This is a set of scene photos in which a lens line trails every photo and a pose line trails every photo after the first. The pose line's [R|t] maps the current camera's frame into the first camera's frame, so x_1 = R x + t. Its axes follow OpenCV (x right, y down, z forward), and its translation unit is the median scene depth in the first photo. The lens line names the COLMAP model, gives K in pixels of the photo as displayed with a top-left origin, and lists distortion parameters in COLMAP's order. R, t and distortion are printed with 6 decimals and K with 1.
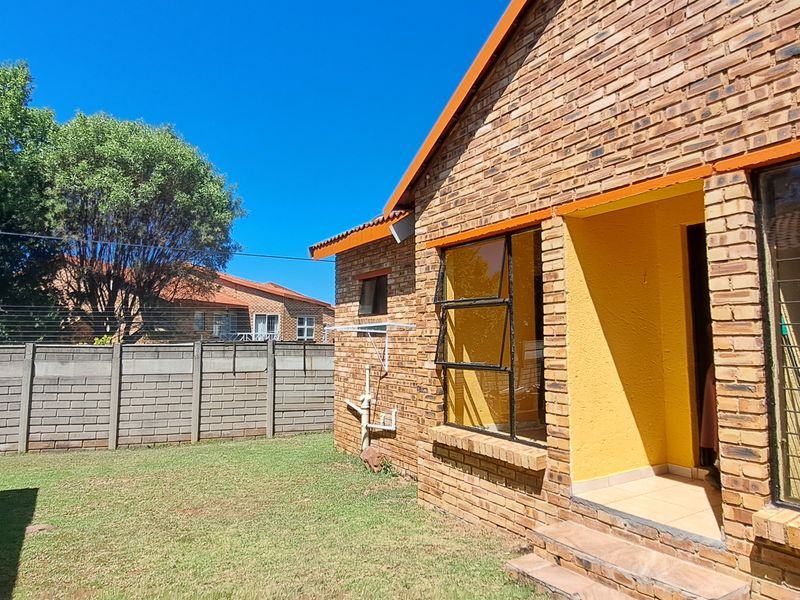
lens RADIAL K [[536.2, 0, 381.2], [0, 536.2, 287.3], [0, 0, 1]] dist [-0.001835, 0.002284]
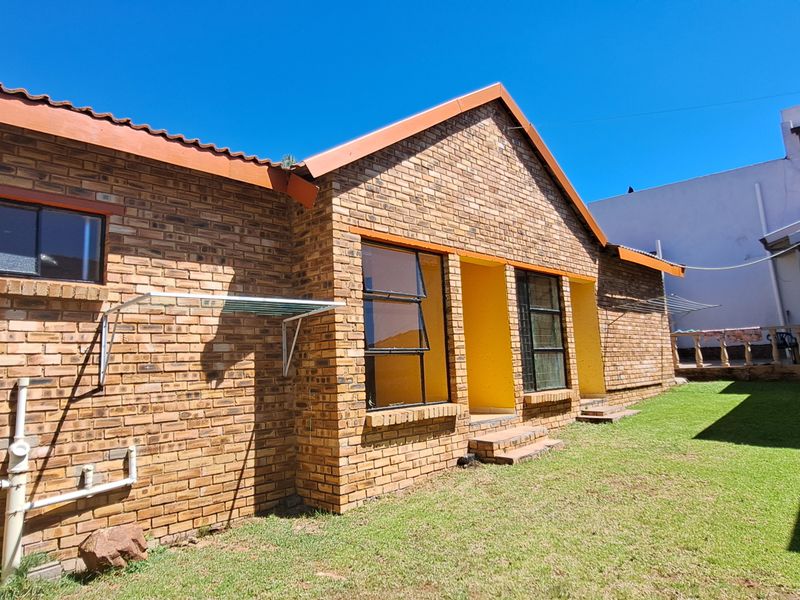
lens RADIAL K [[536.2, 0, 381.2], [0, 536.2, 287.3], [0, 0, 1]] dist [-0.001835, 0.002284]
pose [[-0.280506, 0.155886, 0.947109, -0.980589], [-0.048131, 0.983198, -0.176081, 0.227408], [-0.958645, -0.094977, -0.268291, 1.418667]]
